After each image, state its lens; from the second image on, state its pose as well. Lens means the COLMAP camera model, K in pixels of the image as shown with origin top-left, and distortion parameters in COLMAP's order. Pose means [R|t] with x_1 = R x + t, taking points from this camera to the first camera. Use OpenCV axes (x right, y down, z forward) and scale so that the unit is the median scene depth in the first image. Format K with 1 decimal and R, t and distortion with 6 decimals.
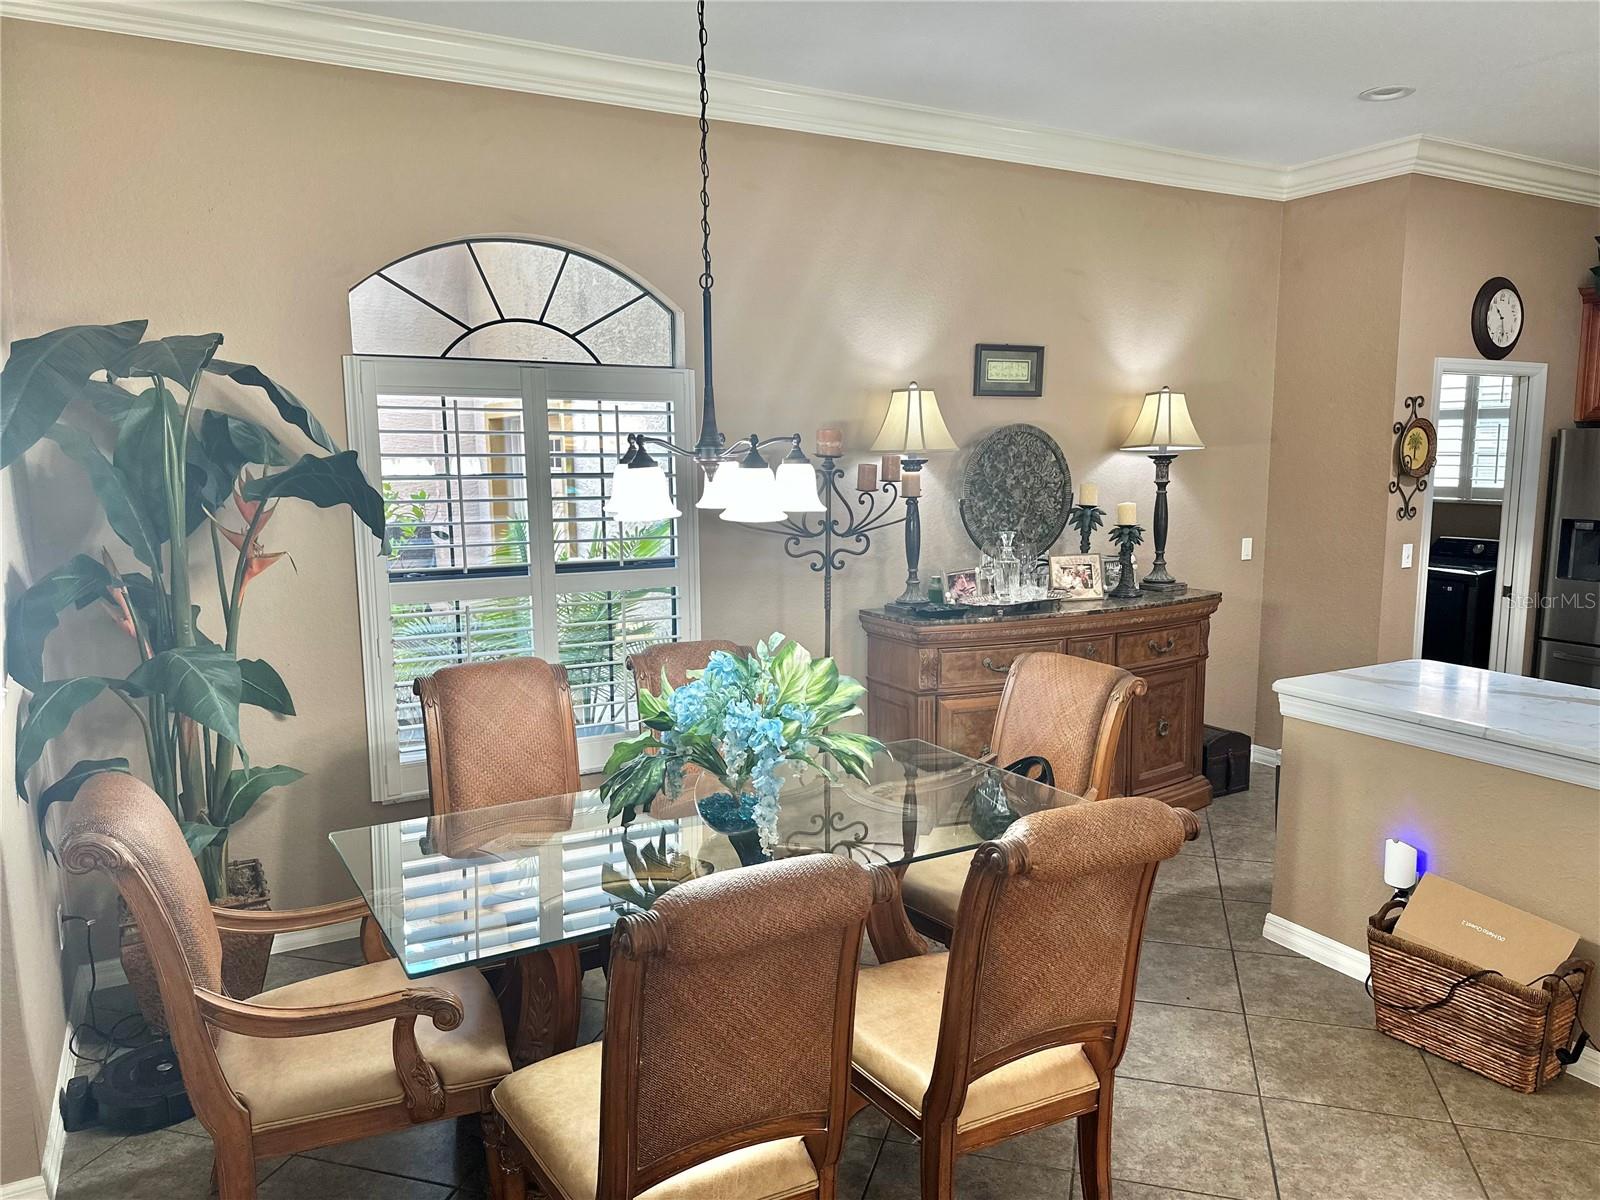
lens RADIAL K [[1130.4, 0, 800.0], [0, 1130.4, 600.0], [0, 0, 1]] dist [0.024104, -0.047740]
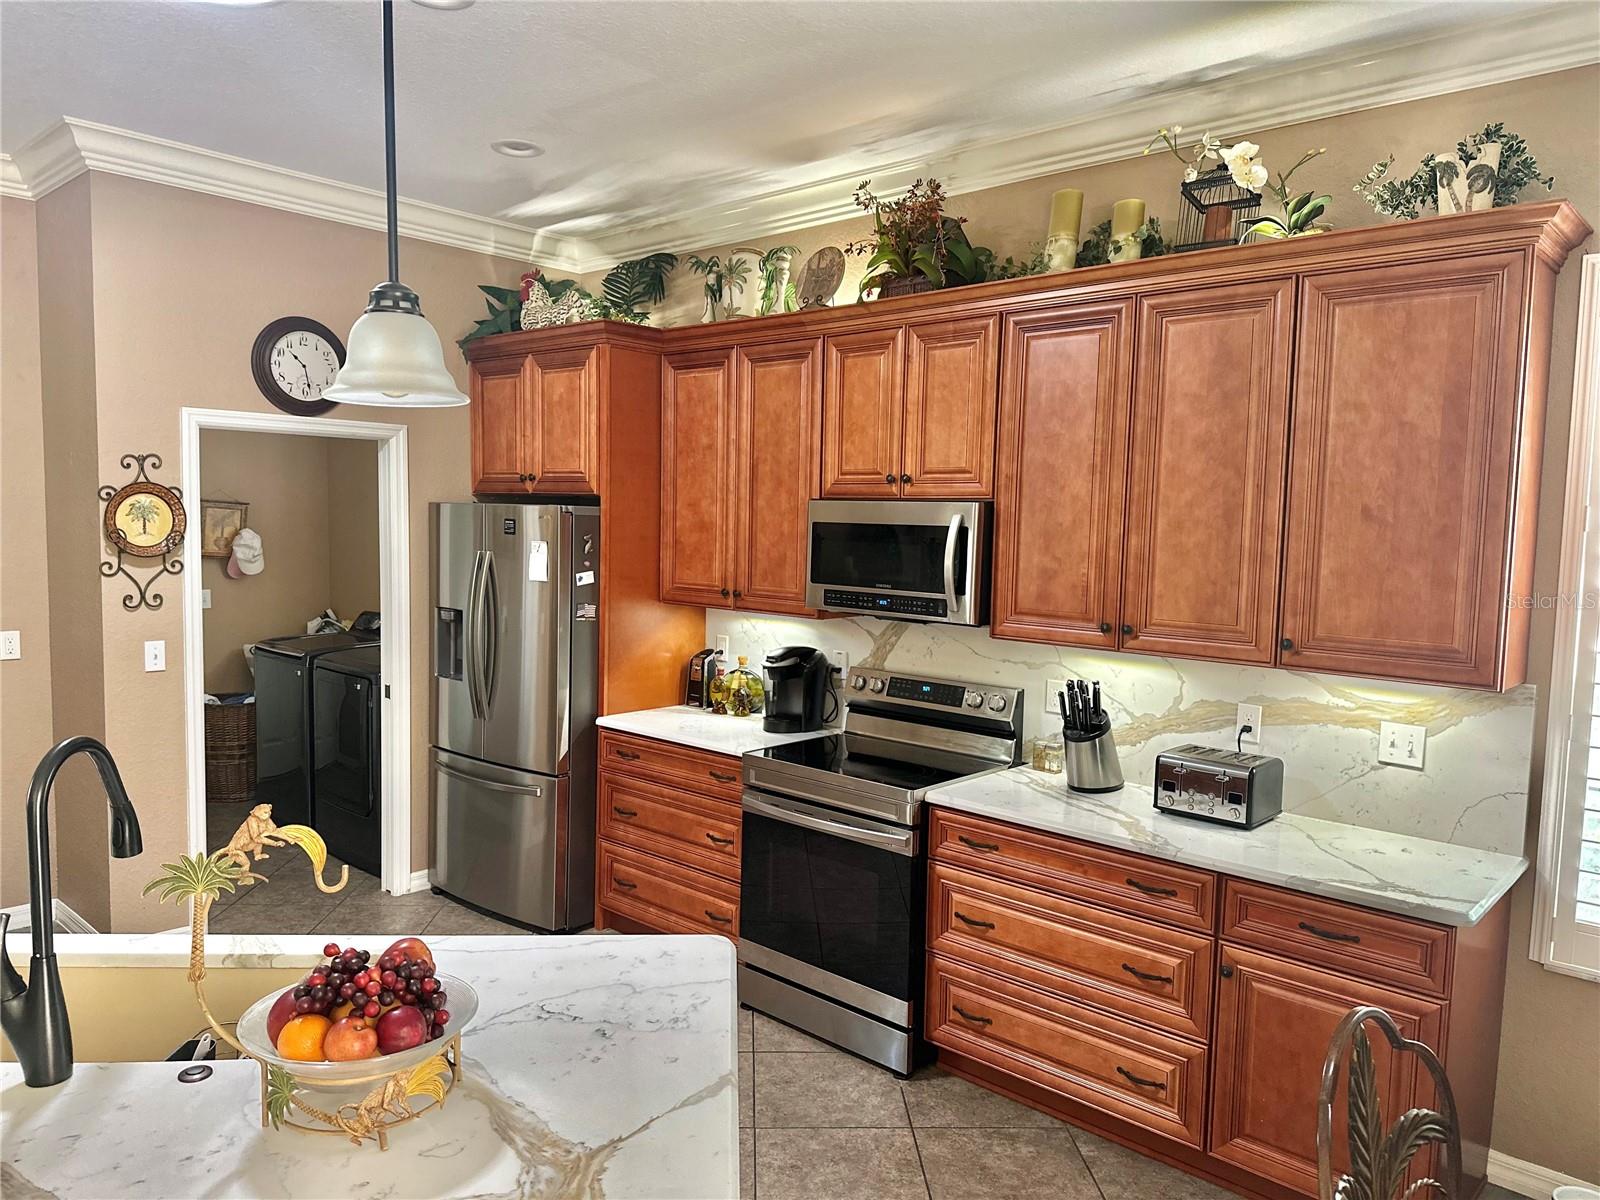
lens RADIAL K [[1130.4, 0, 800.0], [0, 1130.4, 600.0], [0, 0, 1]] dist [0.024104, -0.047740]
pose [[0.946453, 0.000569, 0.322841, 0.705730], [0.022034, 0.997553, -0.066356, -0.015345], [-0.322089, 0.069916, 0.944124, 0.109865]]
